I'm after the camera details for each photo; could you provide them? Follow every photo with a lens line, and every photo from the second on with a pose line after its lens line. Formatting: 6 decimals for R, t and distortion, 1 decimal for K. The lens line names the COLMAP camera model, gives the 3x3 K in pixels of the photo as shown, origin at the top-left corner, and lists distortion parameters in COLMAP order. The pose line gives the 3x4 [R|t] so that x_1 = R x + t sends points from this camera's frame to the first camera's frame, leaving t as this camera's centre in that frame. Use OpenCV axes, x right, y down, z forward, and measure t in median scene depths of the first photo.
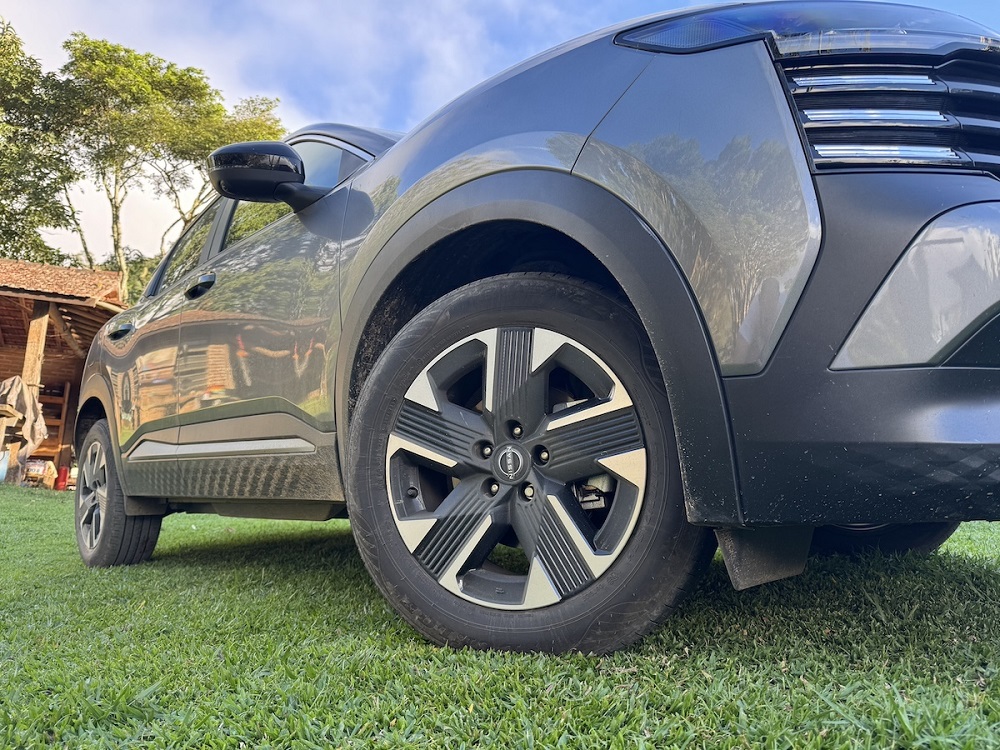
lens RADIAL K [[724.3, 0, 500.0], [0, 724.3, 375.0], [0, 0, 1]] dist [0.022130, -0.003497]
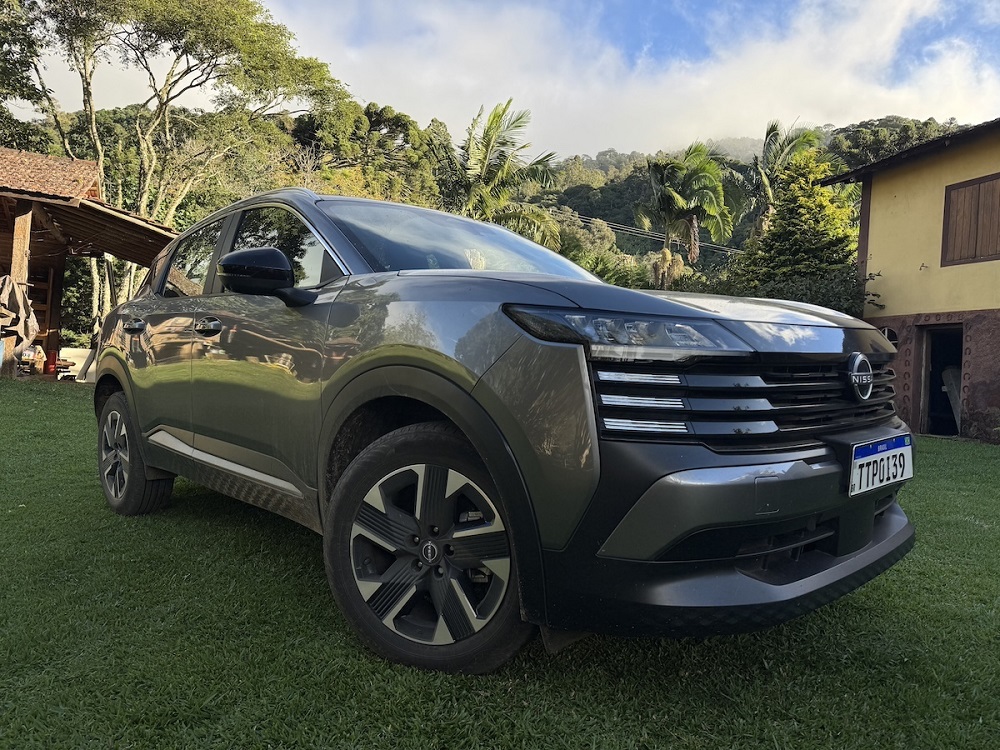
lens RADIAL K [[724.3, 0, 500.0], [0, 724.3, 375.0], [0, 0, 1]] dist [0.022130, -0.003497]
pose [[0.998628, 0.042808, 0.030148, 0.099336], [-0.047367, 0.983993, 0.171799, -0.517710], [-0.022312, -0.172992, 0.984671, -0.471174]]
